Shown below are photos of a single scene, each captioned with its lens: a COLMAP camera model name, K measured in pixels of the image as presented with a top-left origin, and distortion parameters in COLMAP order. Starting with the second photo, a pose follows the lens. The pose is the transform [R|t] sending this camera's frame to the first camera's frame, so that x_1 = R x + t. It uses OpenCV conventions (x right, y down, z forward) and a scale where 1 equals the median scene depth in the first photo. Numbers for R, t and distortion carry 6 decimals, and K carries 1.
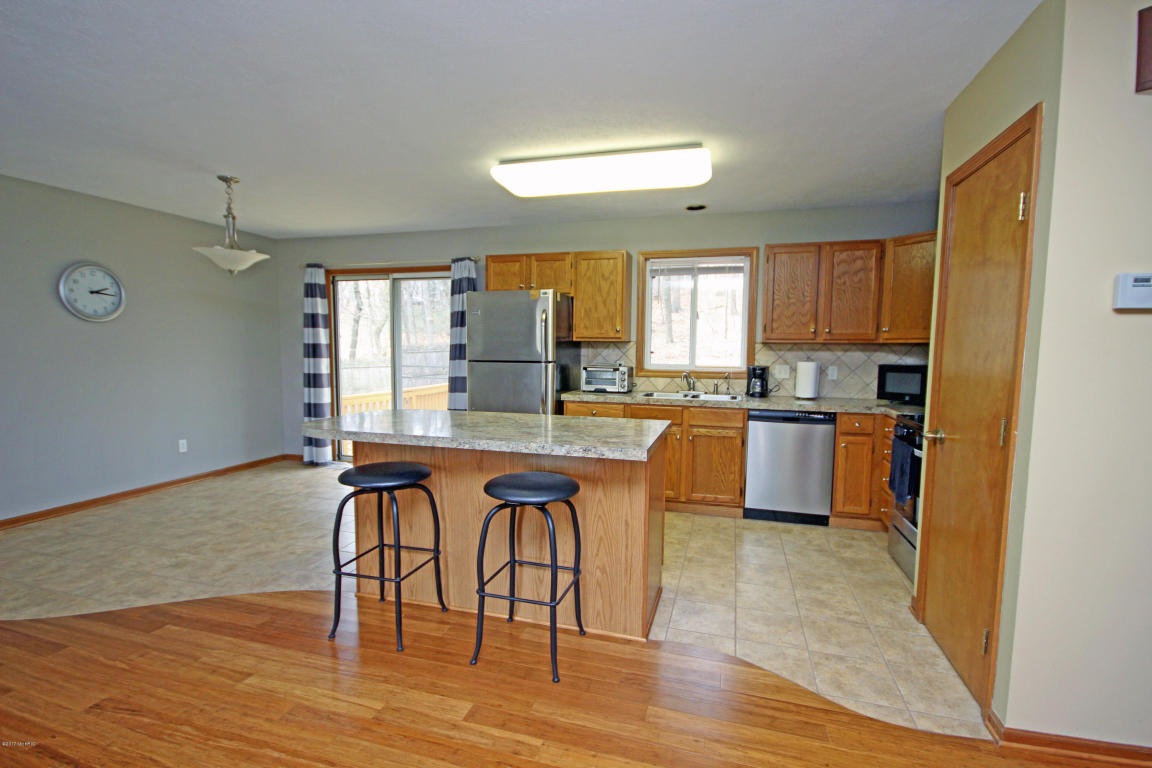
lens RADIAL K [[533.1, 0, 577.7], [0, 533.1, 393.8], [0, 0, 1]] dist [0.000160, -0.003291]
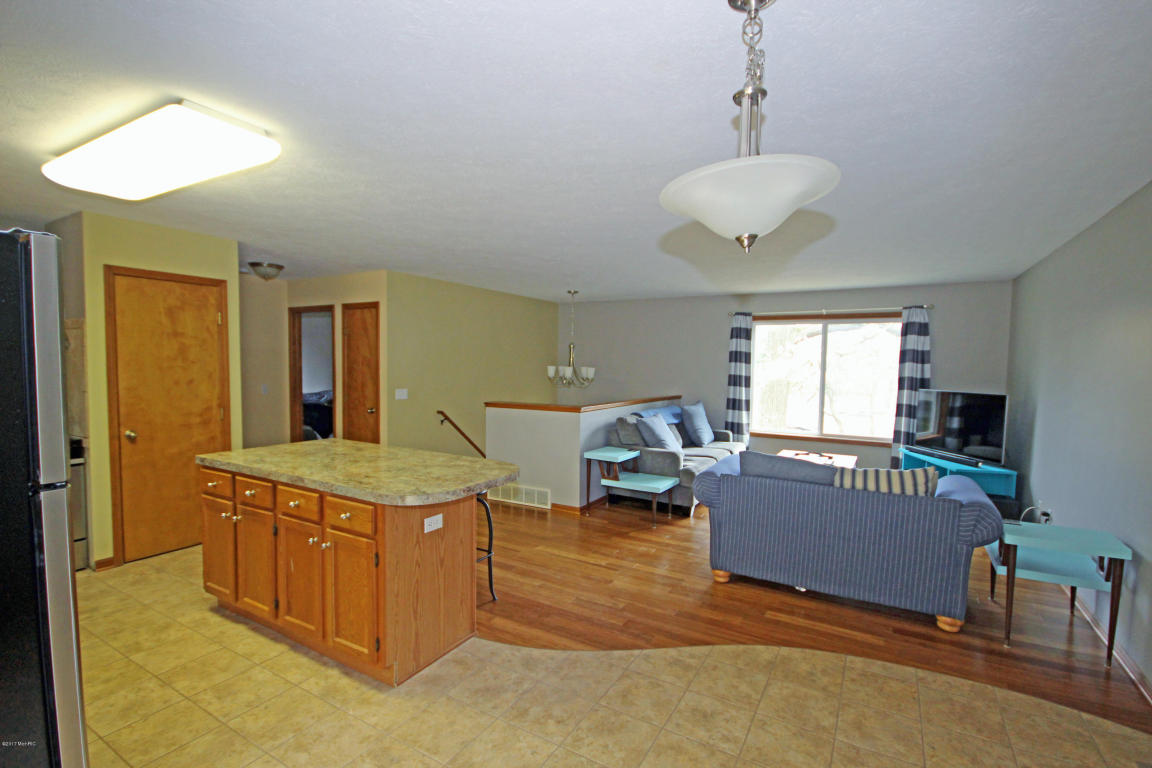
lens RADIAL K [[533.1, 0, 577.7], [0, 533.1, 393.9], [0, 0, 1]] dist [0.000160, -0.003291]
pose [[-0.970266, -0.039984, 0.238715, -0.568729], [-0.004736, 0.989208, 0.146439, -0.162017], [-0.241994, 0.140954, -0.959985, 1.280907]]
